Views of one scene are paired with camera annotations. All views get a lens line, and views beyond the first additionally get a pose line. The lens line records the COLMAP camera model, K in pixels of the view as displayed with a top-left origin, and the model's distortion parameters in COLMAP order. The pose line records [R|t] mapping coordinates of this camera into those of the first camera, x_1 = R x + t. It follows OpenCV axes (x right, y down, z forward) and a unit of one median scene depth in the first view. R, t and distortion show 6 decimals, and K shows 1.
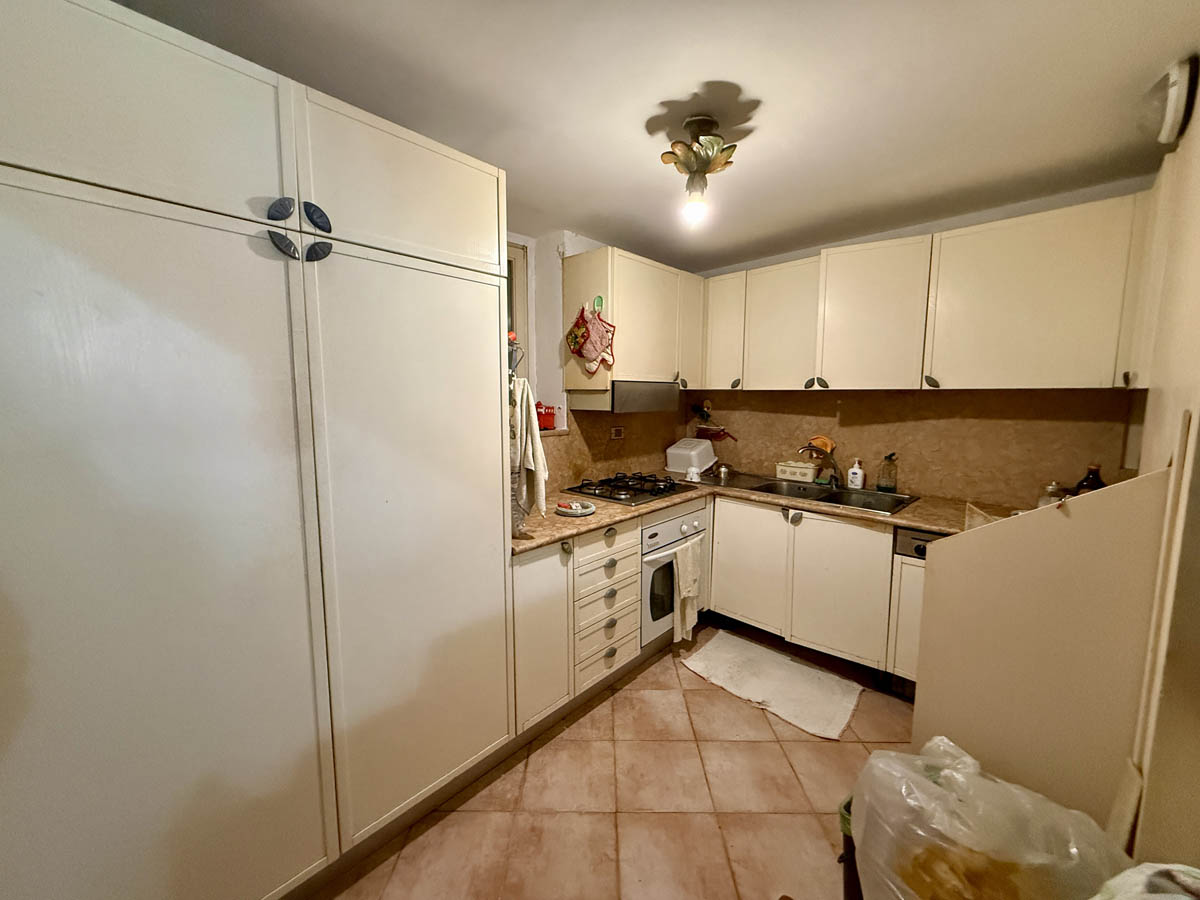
lens RADIAL K [[477.4, 0, 596.7], [0, 477.4, 449.6], [0, 0, 1]] dist [0.000083, -0.000154]
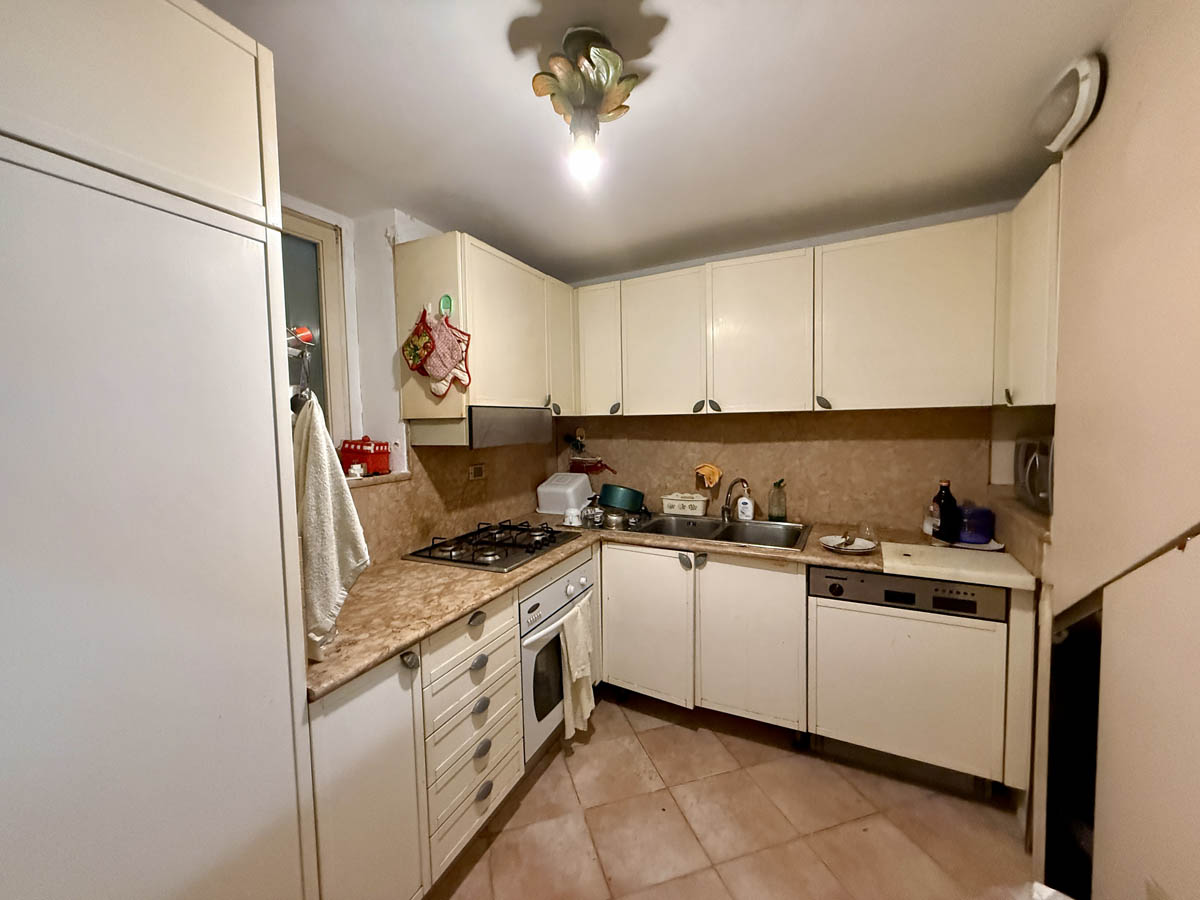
lens RADIAL K [[477.4, 0, 596.7], [0, 477.4, 449.6], [0, 0, 1]] dist [0.000083, -0.000154]
pose [[0.953932, -0.038789, 0.297506, -0.001973], [0.056385, 0.997116, -0.050791, -0.024993], [-0.294678, 0.065226, 0.953368, 0.220343]]
